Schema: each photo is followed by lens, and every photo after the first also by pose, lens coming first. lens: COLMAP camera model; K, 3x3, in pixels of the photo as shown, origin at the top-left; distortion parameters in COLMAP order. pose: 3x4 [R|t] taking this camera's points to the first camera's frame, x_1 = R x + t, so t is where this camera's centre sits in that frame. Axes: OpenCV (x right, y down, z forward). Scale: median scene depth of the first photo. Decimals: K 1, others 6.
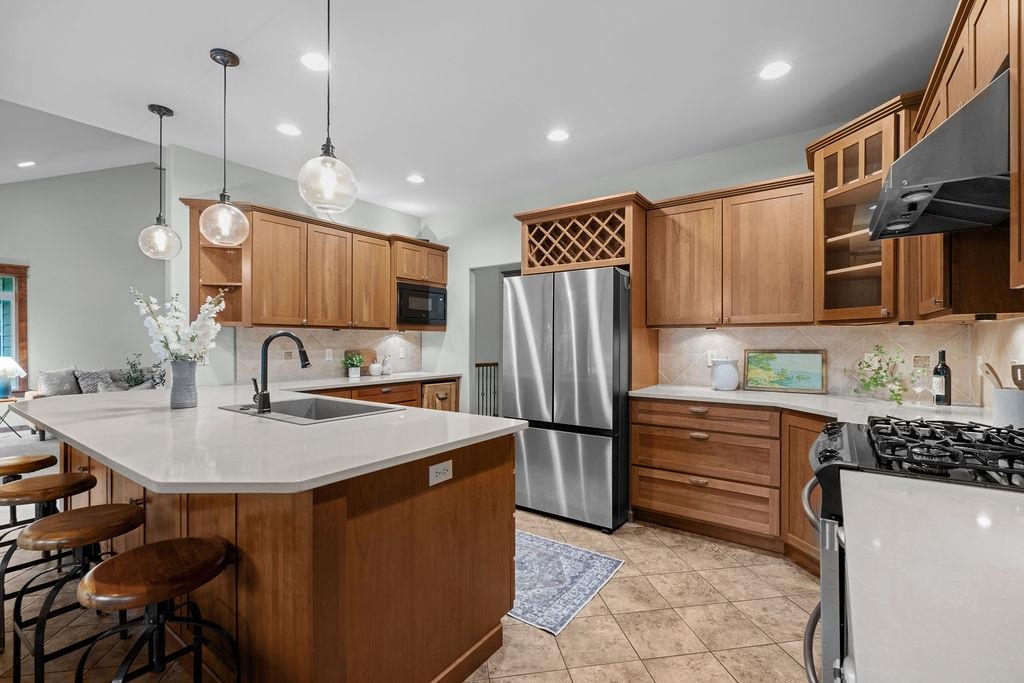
lens RADIAL K [[442.7, 0, 516.7], [0, 442.7, 340.9], [0, 0, 1]] dist [-0.015390, 0.000063]
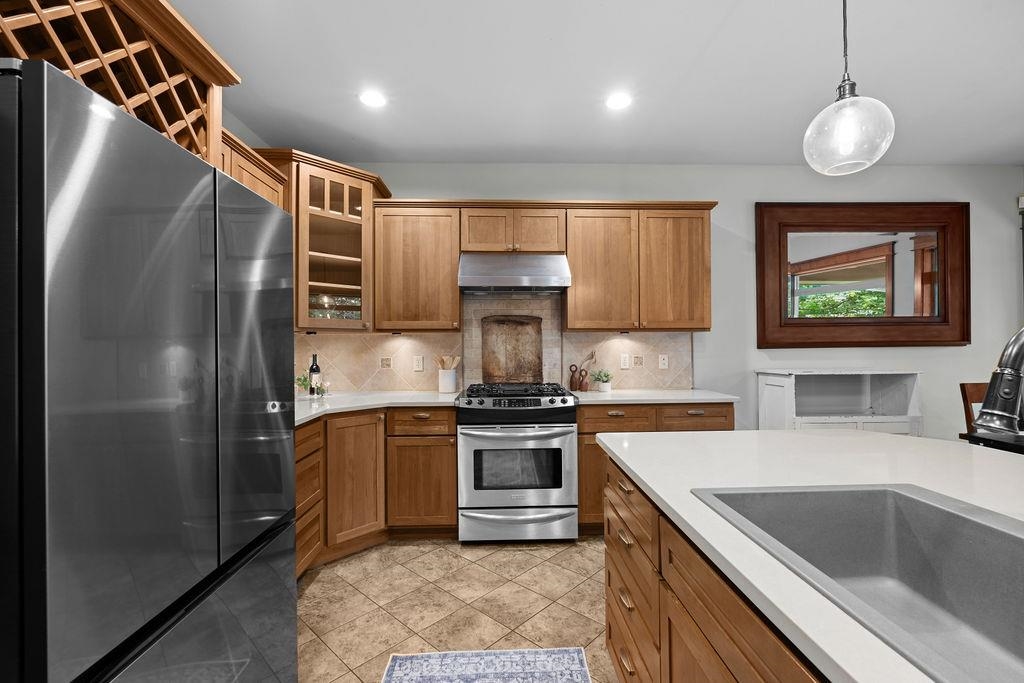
lens RADIAL K [[442.7, 0, 516.6], [0, 442.7, 344.6], [0, 0, 1]] dist [-0.015390, 0.000063]
pose [[-0.609305, 0.013093, 0.792828, -0.507056], [0.010518, 0.999909, -0.008430, 0.012565], [-0.792866, 0.003203, -0.609387, 1.451178]]
